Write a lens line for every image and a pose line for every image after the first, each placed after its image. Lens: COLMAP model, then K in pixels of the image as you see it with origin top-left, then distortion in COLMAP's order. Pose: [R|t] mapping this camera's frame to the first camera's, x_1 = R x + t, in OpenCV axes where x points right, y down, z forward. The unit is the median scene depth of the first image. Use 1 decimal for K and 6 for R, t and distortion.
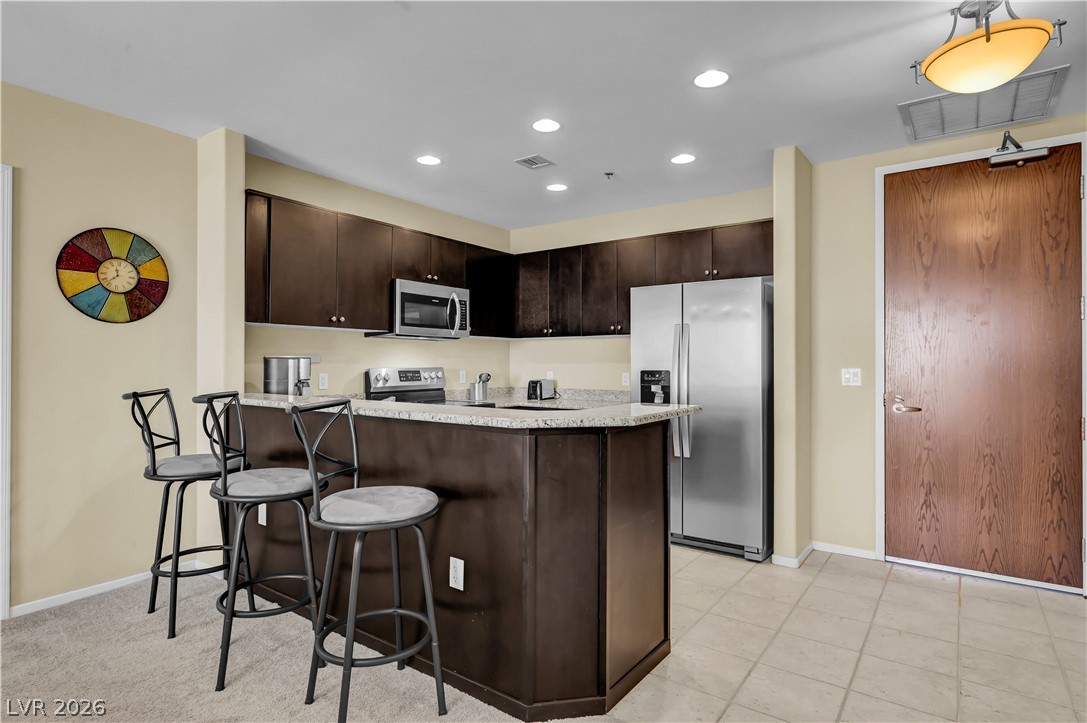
lens RADIAL K [[574.0, 0, 543.5], [0, 574.0, 361.5], [0, 0, 1]] dist [0.000022, 0.000019]
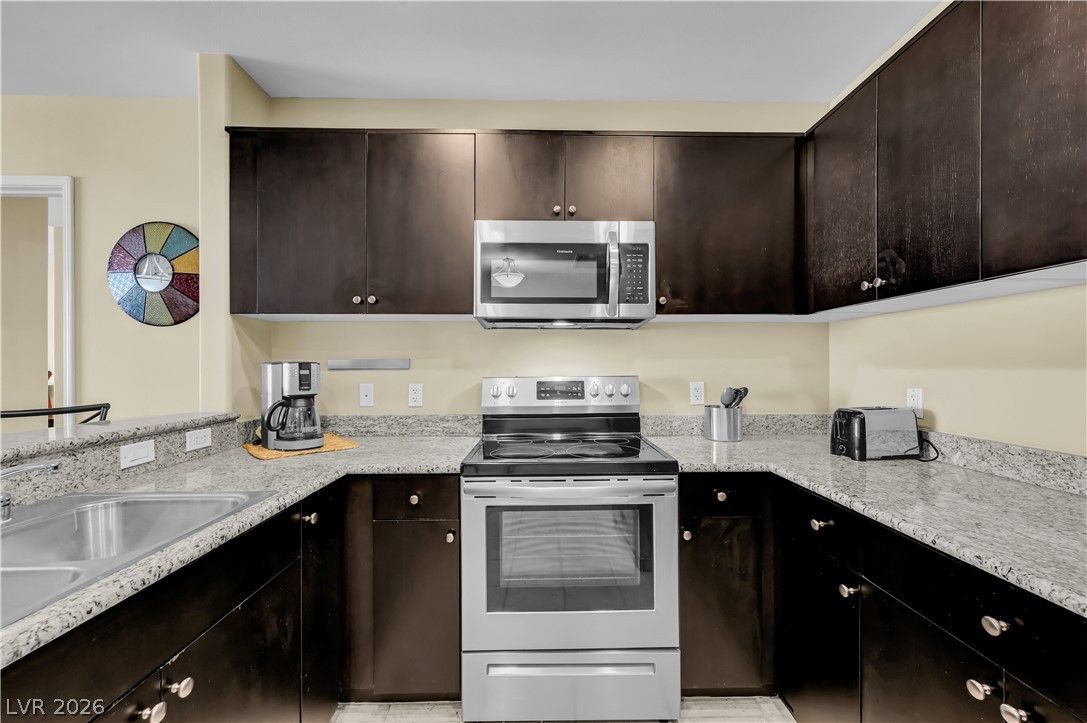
lens RADIAL K [[431.2, 0, 548.0], [0, 431.2, 366.3], [0, 0, 1]] dist [0.001717, 0.000302]
pose [[0.606166, -0.001604, -0.795336, 0.111691], [0.006574, 0.999974, 0.002994, -0.000934], [0.795311, -0.007043, 0.606161, 0.695776]]
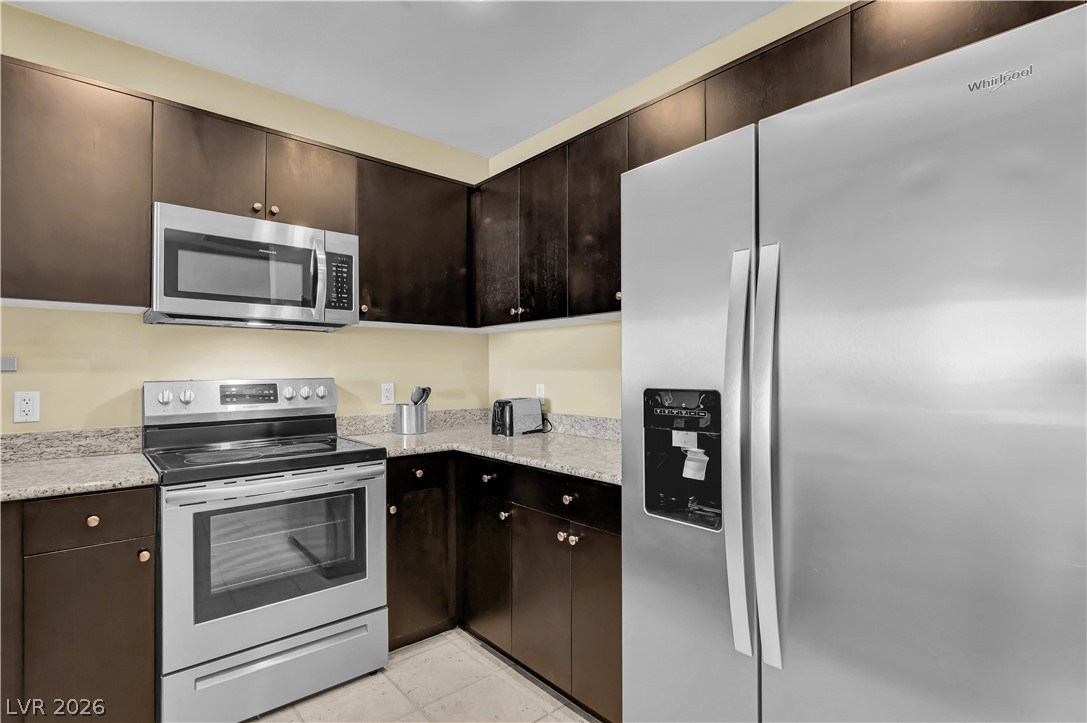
lens RADIAL K [[524.9, 0, 543.0], [0, 524.9, 366.2], [0, 0, 1]] dist [-0.000955, -0.000201]
pose [[0.975308, -0.005016, -0.220793, 0.151373], [0.004257, 0.999983, -0.003910, 0.001595], [0.220809, 0.002873, 0.975313, 0.549447]]
